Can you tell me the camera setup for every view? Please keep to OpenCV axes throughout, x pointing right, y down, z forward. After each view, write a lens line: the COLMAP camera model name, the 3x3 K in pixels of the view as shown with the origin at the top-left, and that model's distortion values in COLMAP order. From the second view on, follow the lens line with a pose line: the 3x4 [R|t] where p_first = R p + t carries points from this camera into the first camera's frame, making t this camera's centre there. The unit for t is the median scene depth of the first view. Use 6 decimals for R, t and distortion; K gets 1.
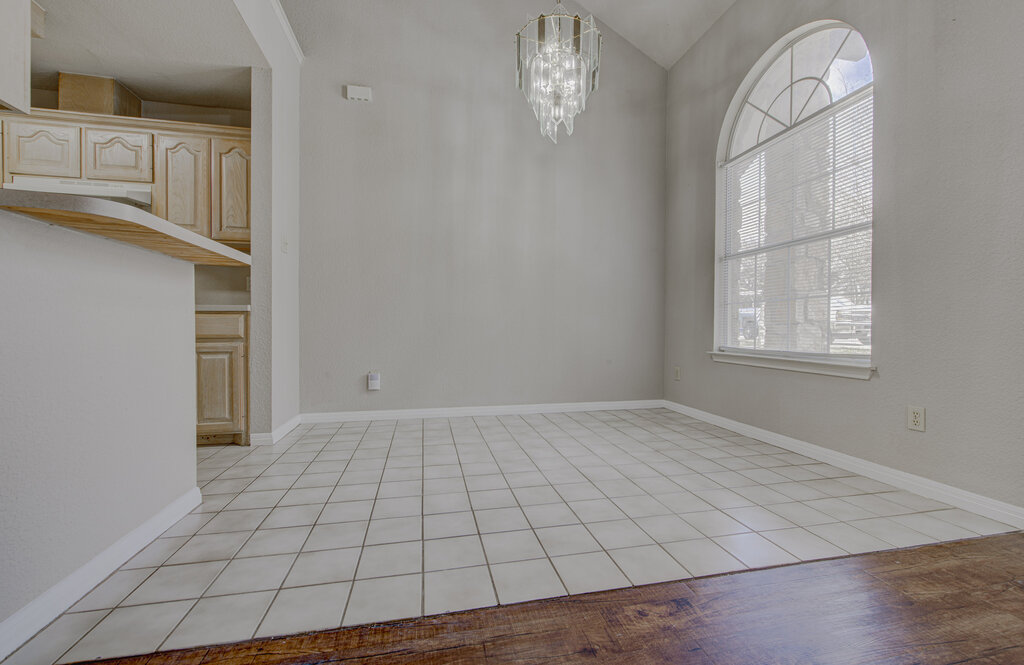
lens RADIAL K [[417.7, 0, 515.5], [0, 417.7, 329.3], [0, 0, 1]] dist [0.000545, 0.000045]
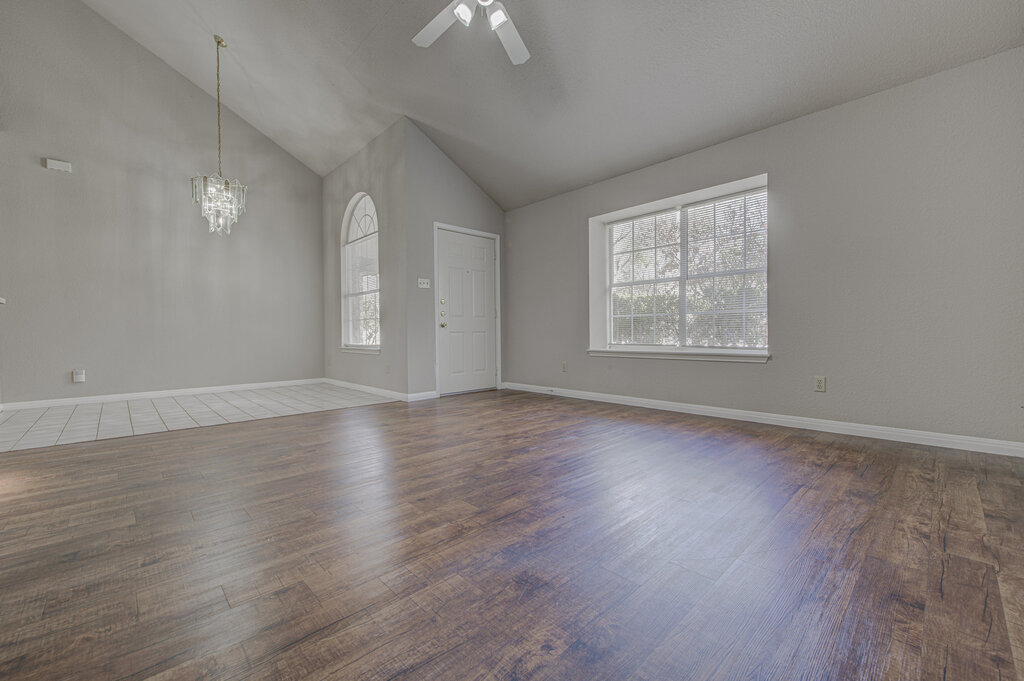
lens RADIAL K [[411.8, 0, 515.4], [0, 411.8, 341.0], [0, 0, 1]] dist [0.001790, -0.000496]
pose [[0.855433, -0.019584, 0.517543, 0.194297], [0.013172, 0.999784, 0.016060, 0.008506], [-0.517745, -0.006921, 0.855507, -0.931332]]
